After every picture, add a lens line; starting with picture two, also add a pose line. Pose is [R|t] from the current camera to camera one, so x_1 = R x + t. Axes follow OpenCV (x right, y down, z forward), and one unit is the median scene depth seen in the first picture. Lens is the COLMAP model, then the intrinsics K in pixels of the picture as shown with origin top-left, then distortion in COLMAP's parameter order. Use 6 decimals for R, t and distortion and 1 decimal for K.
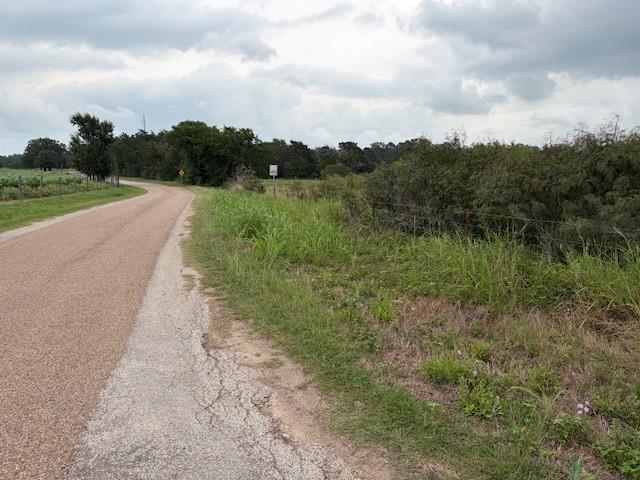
lens RADIAL K [[482.7, 0, 320.0], [0, 482.7, 240.0], [0, 0, 1]] dist [0.045889, -0.032325]
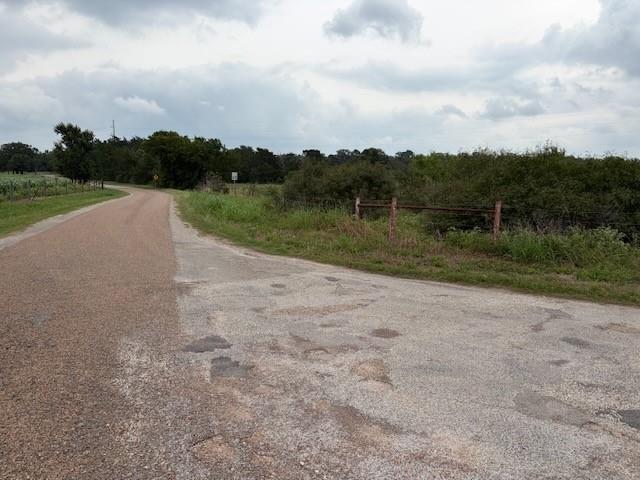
lens RADIAL K [[482.7, 0, 320.0], [0, 482.7, 240.0], [0, 0, 1]] dist [0.045889, -0.032325]
pose [[0.998114, -0.000312, 0.061394, 0.023678], [0.000972, 0.999942, -0.010722, 0.018752], [-0.061387, 0.010761, 0.998056, -0.141407]]
